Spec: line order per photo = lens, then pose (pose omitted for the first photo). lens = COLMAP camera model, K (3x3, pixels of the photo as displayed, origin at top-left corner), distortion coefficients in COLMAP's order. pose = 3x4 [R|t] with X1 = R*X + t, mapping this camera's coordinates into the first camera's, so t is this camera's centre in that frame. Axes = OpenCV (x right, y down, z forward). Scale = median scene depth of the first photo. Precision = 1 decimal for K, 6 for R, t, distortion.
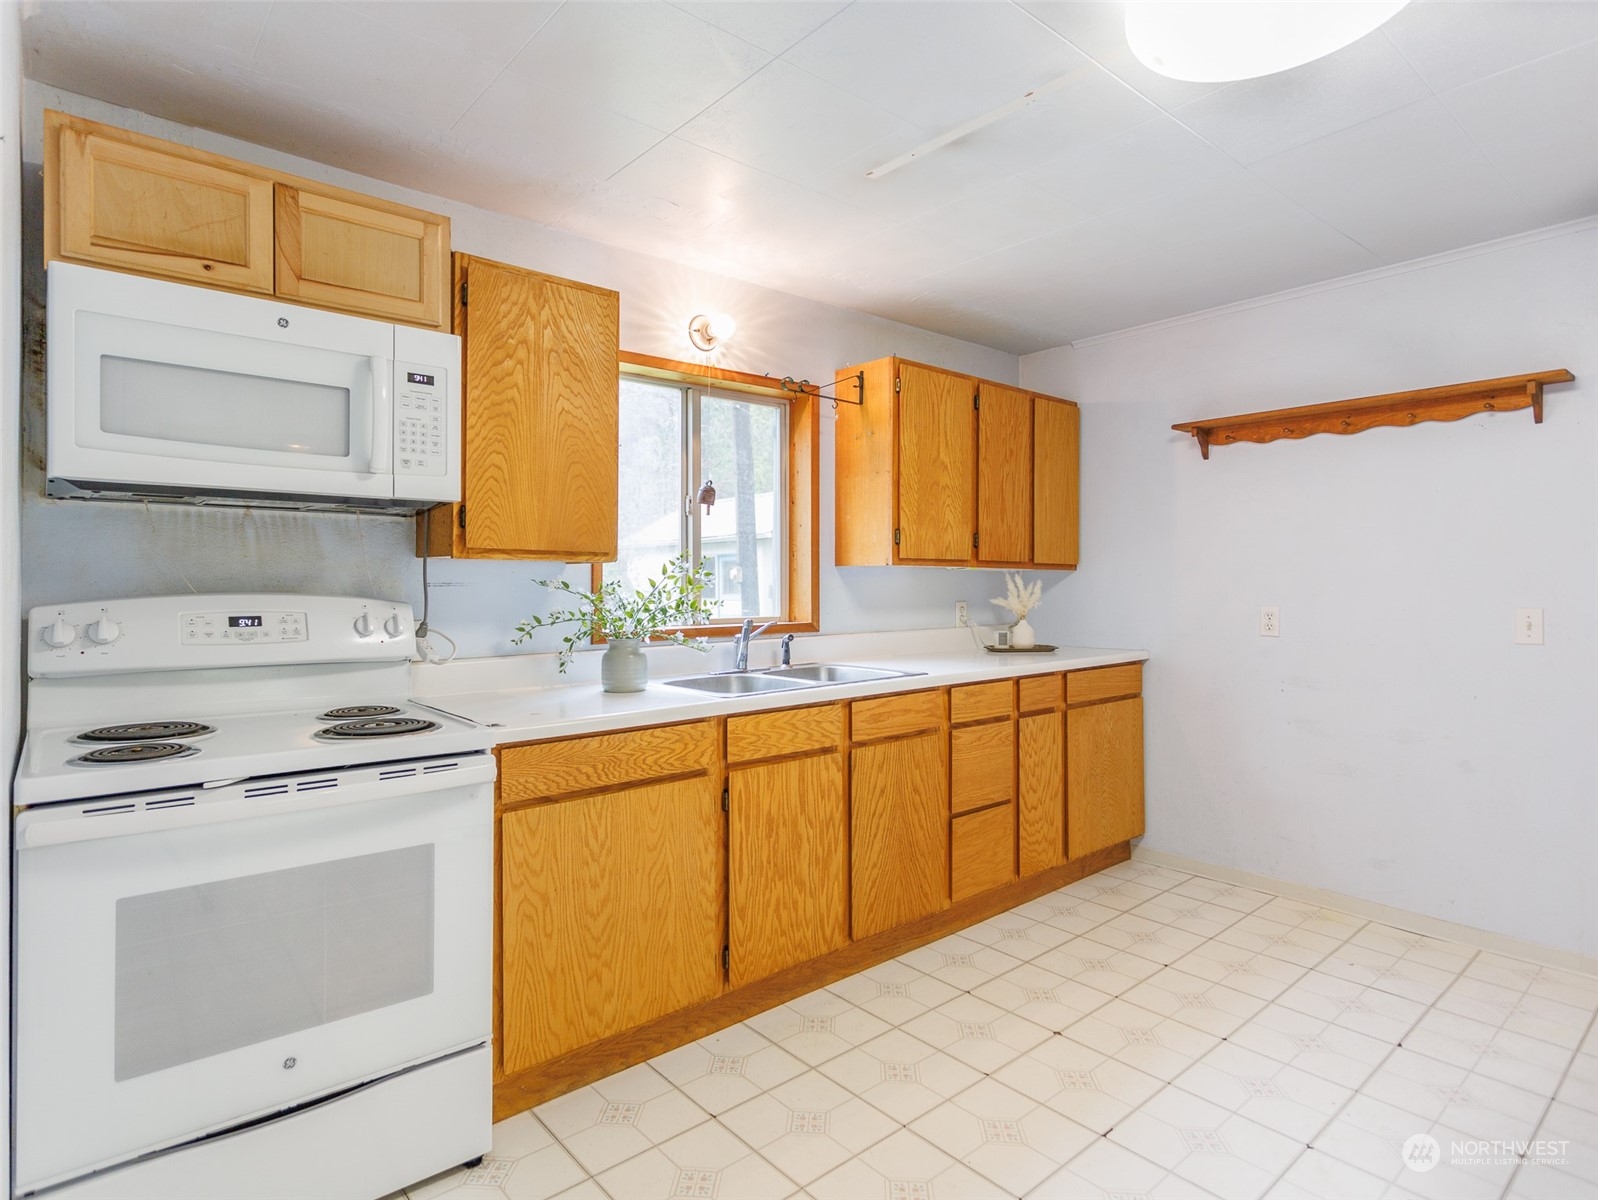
lens RADIAL K [[863.2, 0, 798.8], [0, 863.2, 583.8], [0, 0, 1]] dist [0.000148, 0.000261]
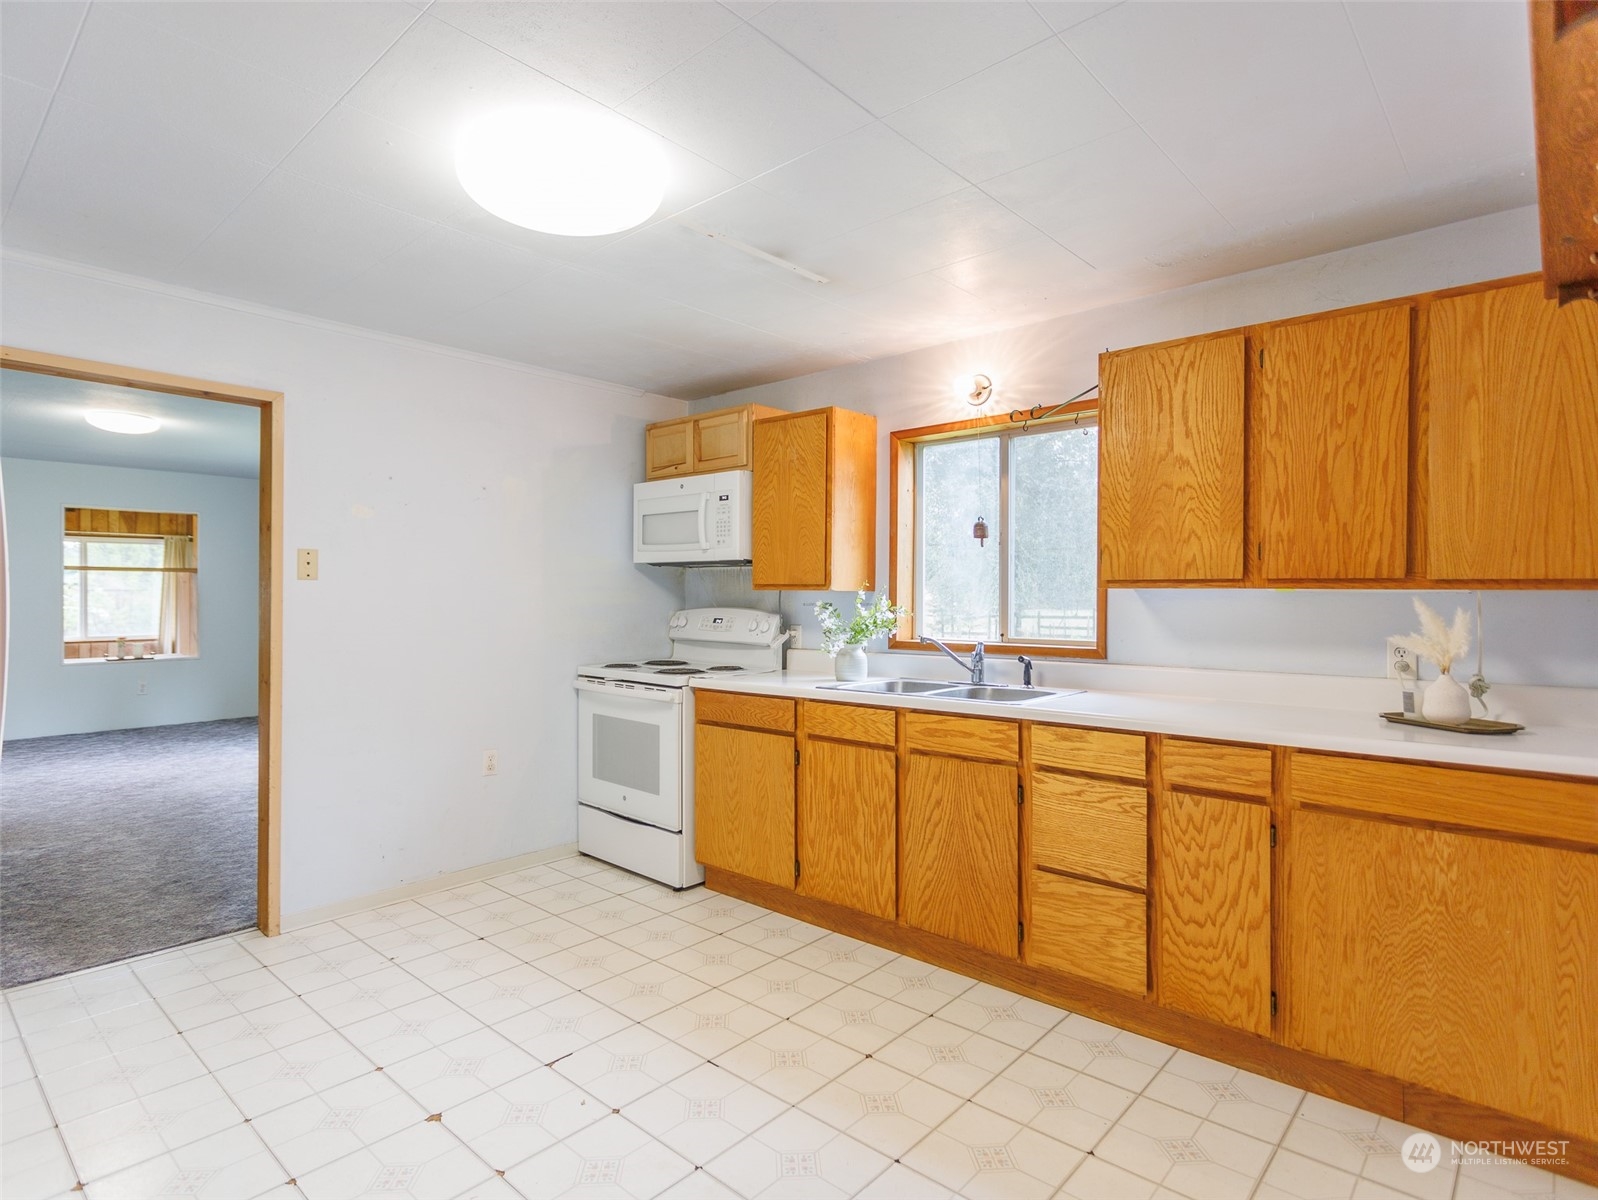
lens RADIAL K [[856.7, 0, 799.0], [0, 856.7, 600.0], [0, 0, 1]] dist [0.000041, 0.000528]
pose [[0.134947, 0.002756, -0.990849, 1.175358], [-0.007898, 0.999967, 0.001705, -0.010754], [0.990821, 0.007596, 0.134964, 0.718748]]
